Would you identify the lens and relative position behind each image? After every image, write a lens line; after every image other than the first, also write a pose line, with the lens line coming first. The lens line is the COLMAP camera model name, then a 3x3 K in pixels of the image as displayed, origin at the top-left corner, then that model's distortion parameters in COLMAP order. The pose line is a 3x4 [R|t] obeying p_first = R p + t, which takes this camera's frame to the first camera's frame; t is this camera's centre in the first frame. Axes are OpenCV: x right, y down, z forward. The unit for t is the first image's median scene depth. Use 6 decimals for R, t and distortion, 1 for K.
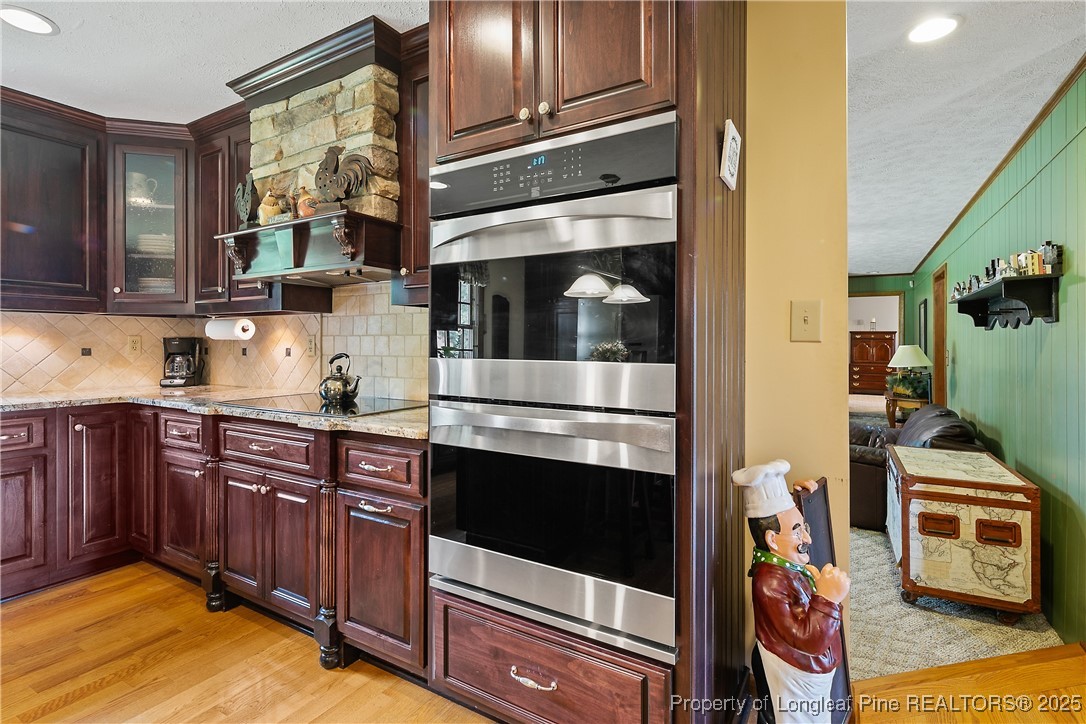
lens RADIAL K [[529.6, 0, 528.0], [0, 529.6, 344.0], [0, 0, 1]] dist [0.002753, -0.004403]
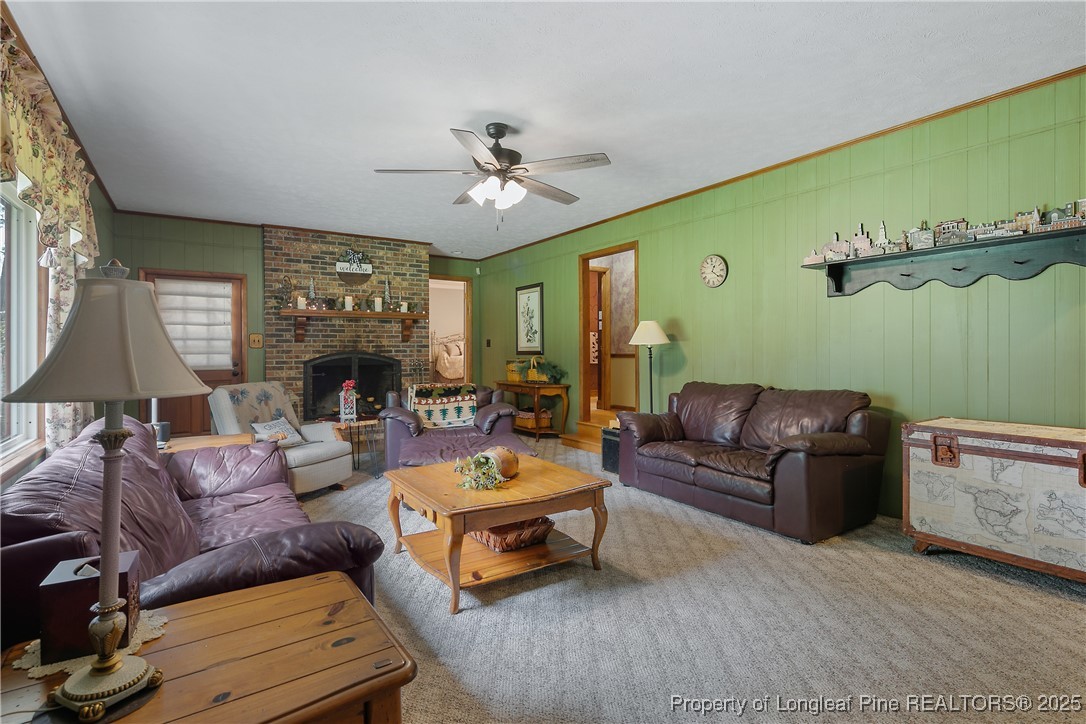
lens RADIAL K [[529.6, 0, 541.7], [0, 529.6, 351.8], [0, 0, 1]] dist [0.002753, -0.004403]
pose [[0.421100, -0.005011, 0.907000, -0.486608], [0.002239, 0.999987, 0.004485, 0.137957], [-0.907011, 0.000142, 0.421106, 2.189461]]
